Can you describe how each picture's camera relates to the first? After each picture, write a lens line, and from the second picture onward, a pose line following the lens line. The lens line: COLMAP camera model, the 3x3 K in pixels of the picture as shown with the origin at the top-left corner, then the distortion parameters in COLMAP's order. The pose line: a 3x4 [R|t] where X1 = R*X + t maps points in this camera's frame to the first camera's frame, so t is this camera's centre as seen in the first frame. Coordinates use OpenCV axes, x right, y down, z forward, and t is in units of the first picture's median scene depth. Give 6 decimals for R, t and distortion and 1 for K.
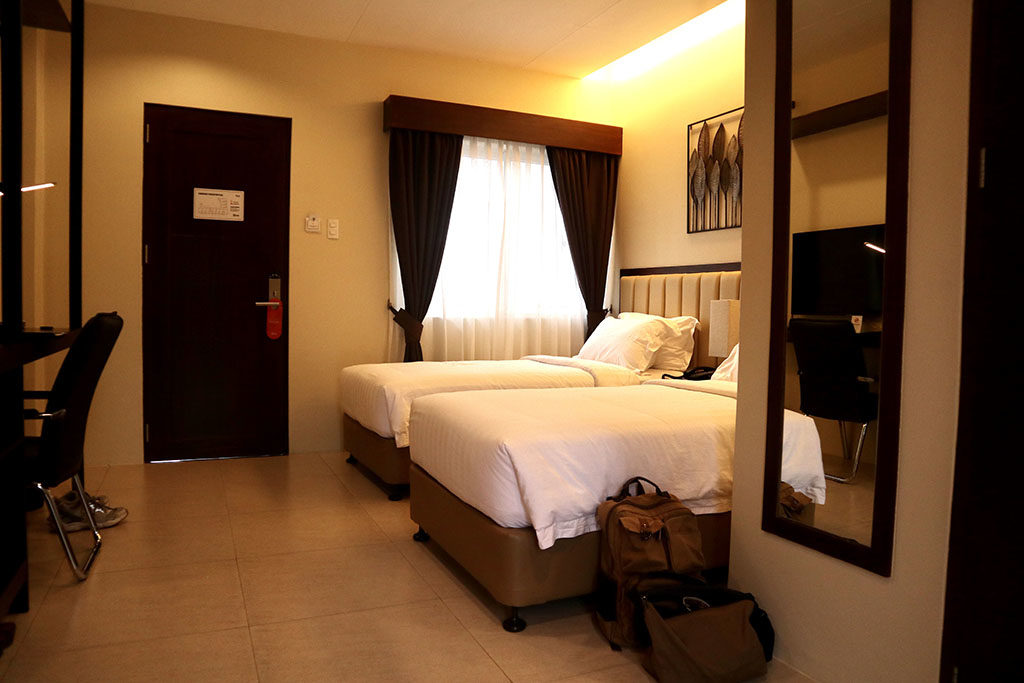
lens RADIAL K [[713.1, 0, 512.0], [0, 713.1, 341.5], [0, 0, 1]] dist [-0.148237, 0.116271]
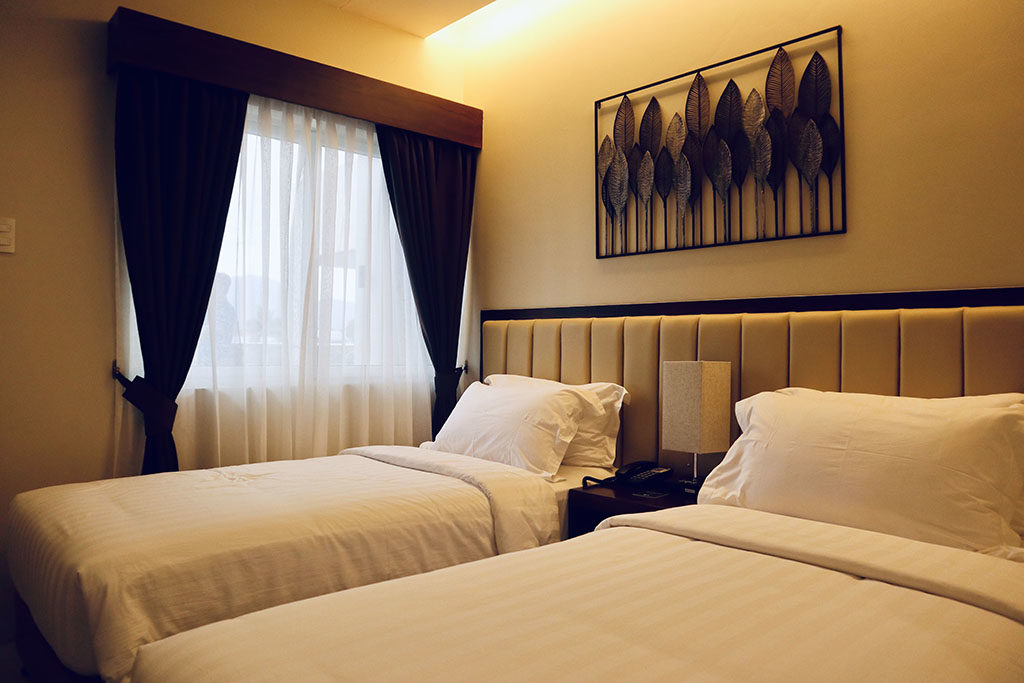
lens RADIAL K [[713.1, 0, 512.0], [0, 713.1, 341.5], [0, 0, 1]] dist [-0.148237, 0.116271]
pose [[0.951921, -0.005976, 0.306285, -0.038431], [0.022353, 0.998500, -0.049989, -0.041886], [-0.305527, 0.054432, 0.950626, 0.383930]]
